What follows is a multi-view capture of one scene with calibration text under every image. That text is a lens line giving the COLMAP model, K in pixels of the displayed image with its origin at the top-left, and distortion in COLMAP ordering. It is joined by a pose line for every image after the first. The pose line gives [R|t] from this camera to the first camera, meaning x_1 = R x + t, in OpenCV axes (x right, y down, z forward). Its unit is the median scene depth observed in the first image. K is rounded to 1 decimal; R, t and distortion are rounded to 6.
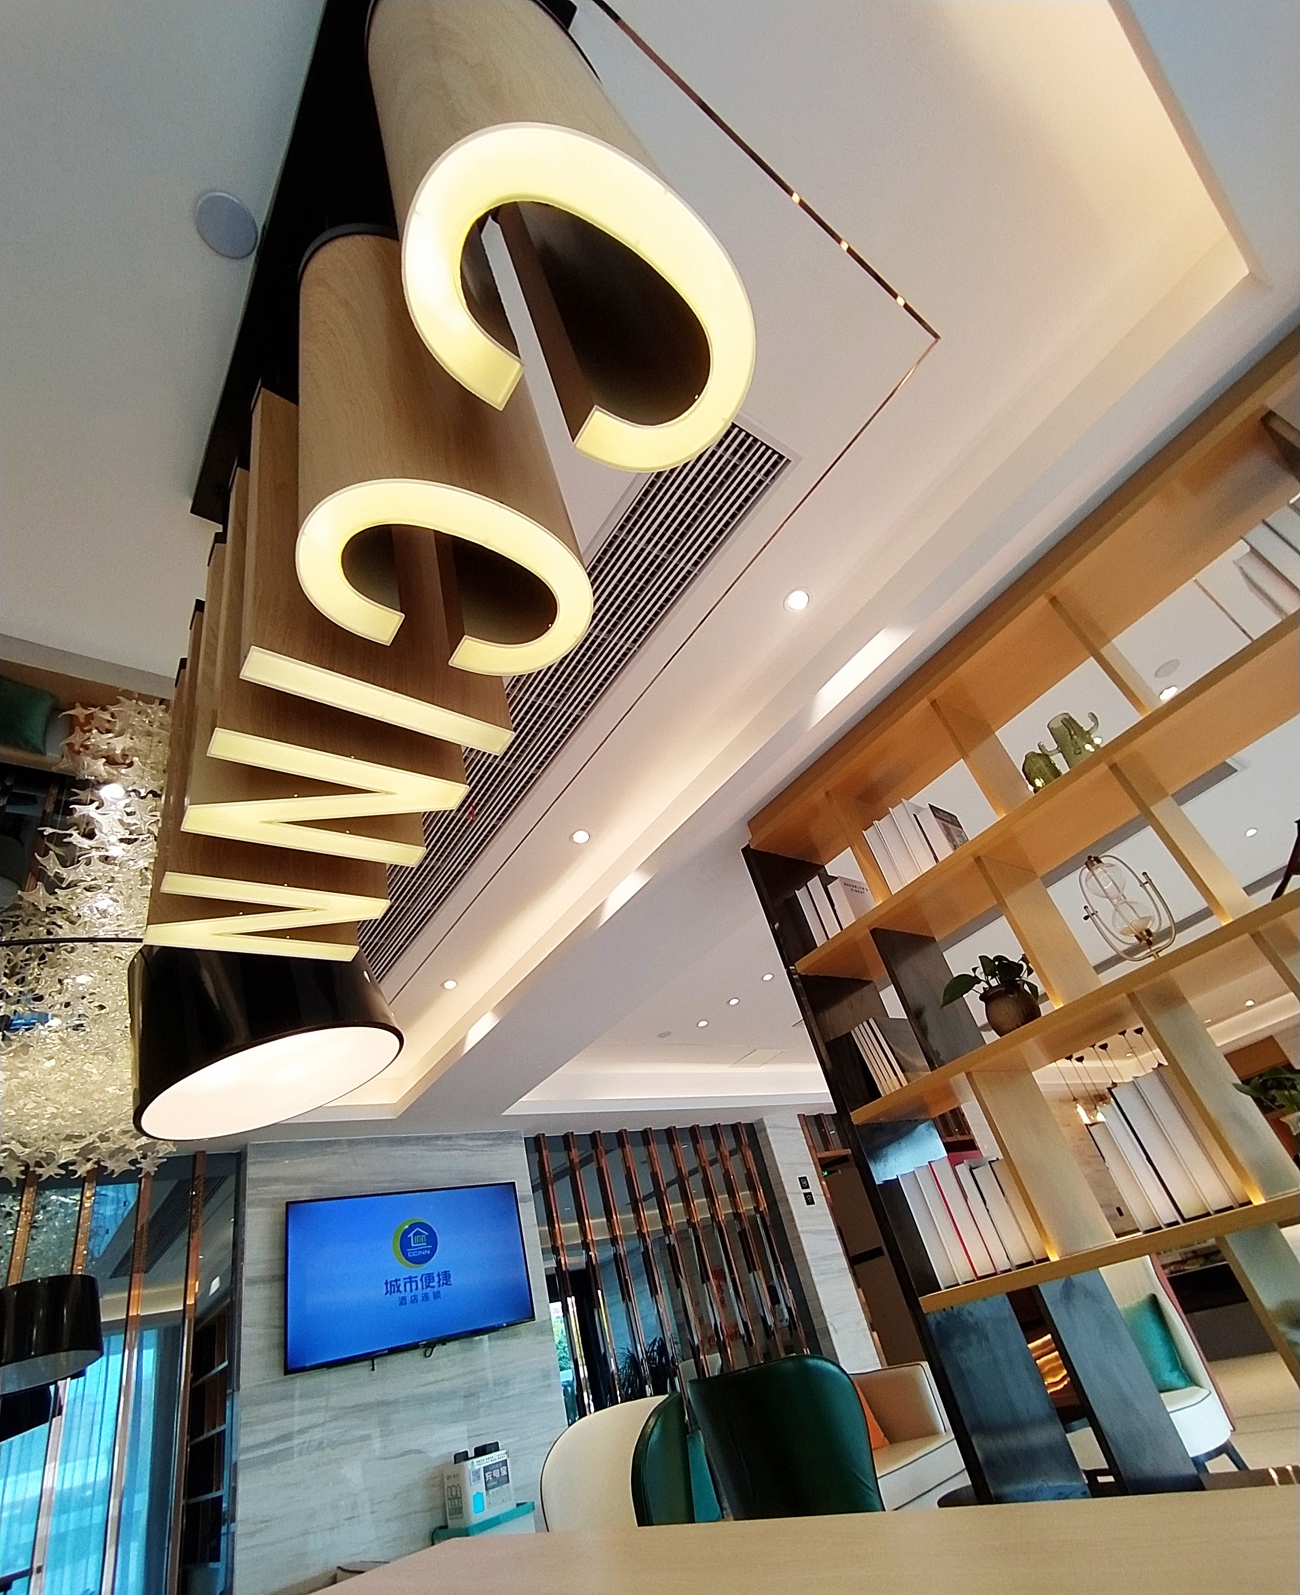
lens RADIAL K [[778.5, 0, 658.6], [0, 778.5, 857.4], [0, 0, 1]] dist [-0.014122, 0.000538]
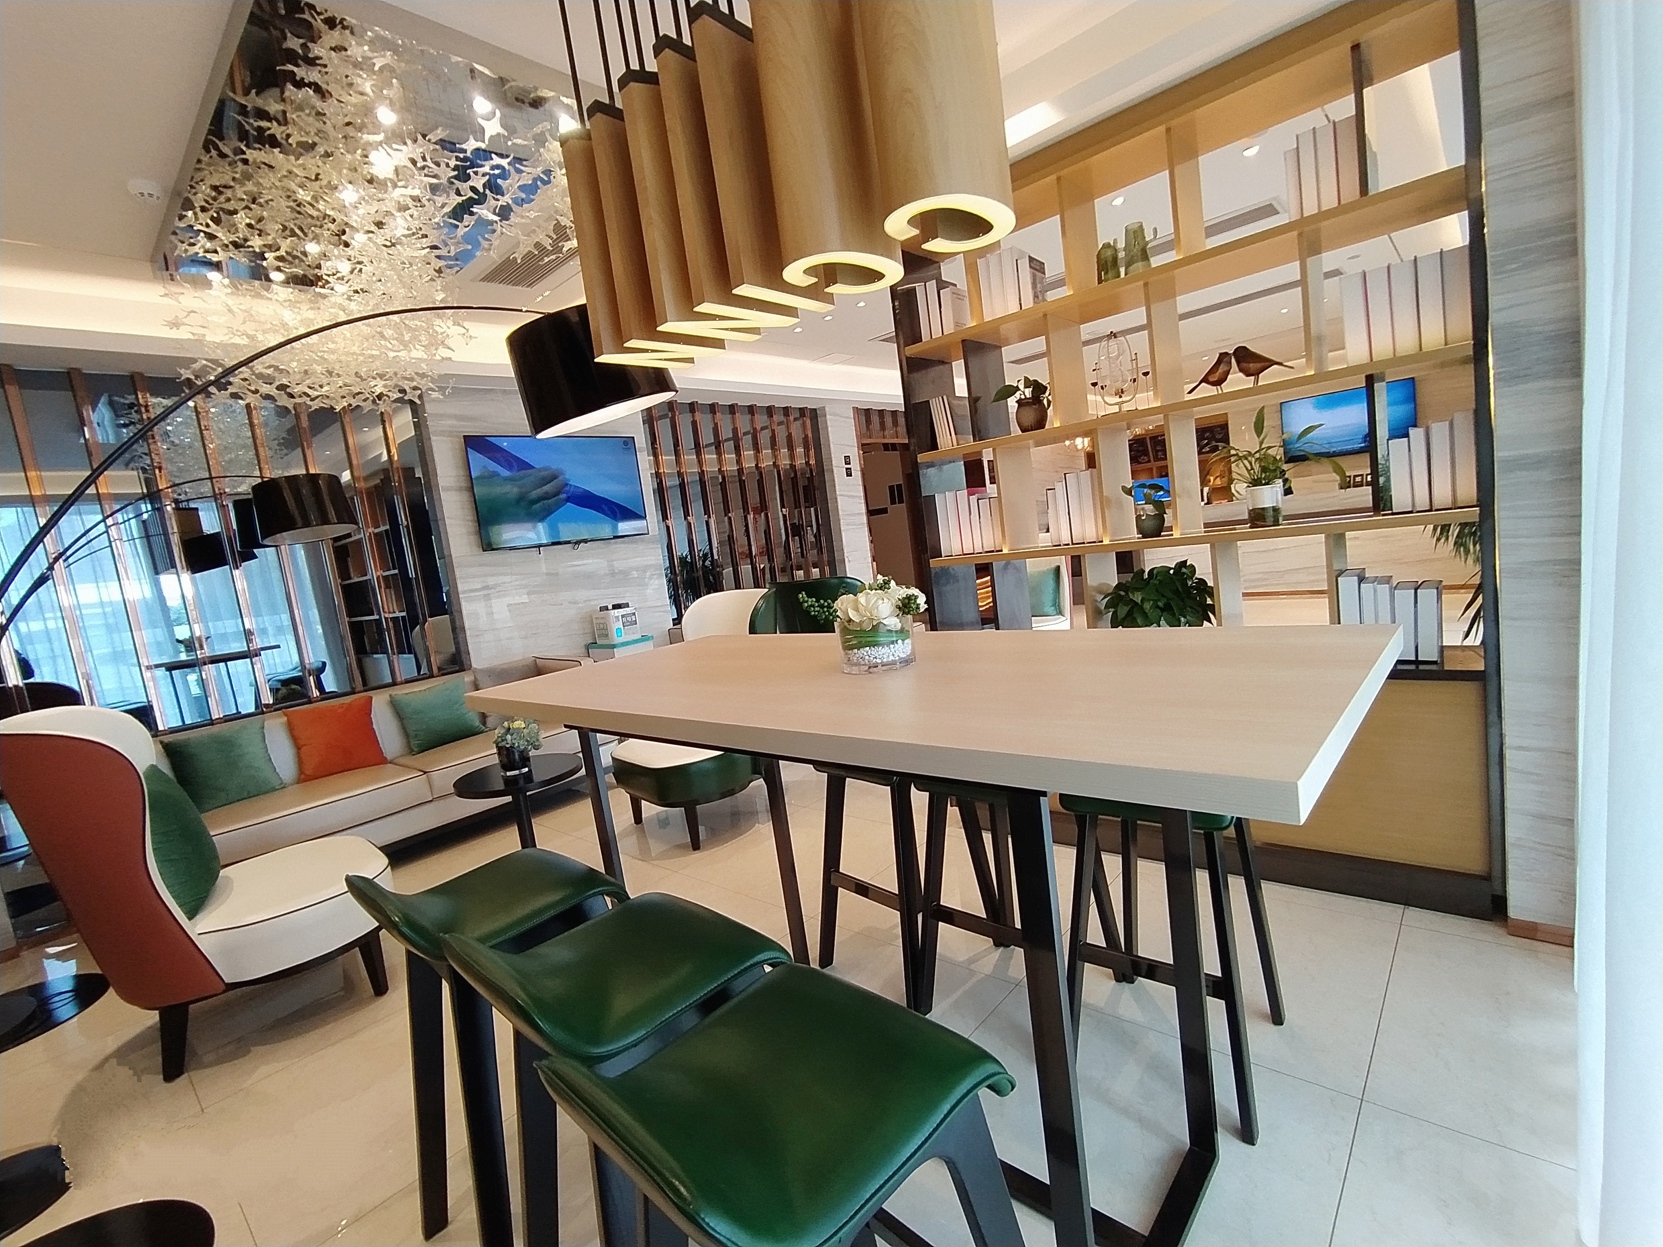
lens RADIAL K [[760.7, 0, 831.1], [0, 760.7, 622.4], [0, 0, 1]] dist [-0.014467, 0.007268]
pose [[0.974325, 0.085636, 0.208223, -0.198687], [-0.194202, 0.787579, 0.584811, -0.251332], [-0.113911, -0.610234, 0.783989, -0.371615]]
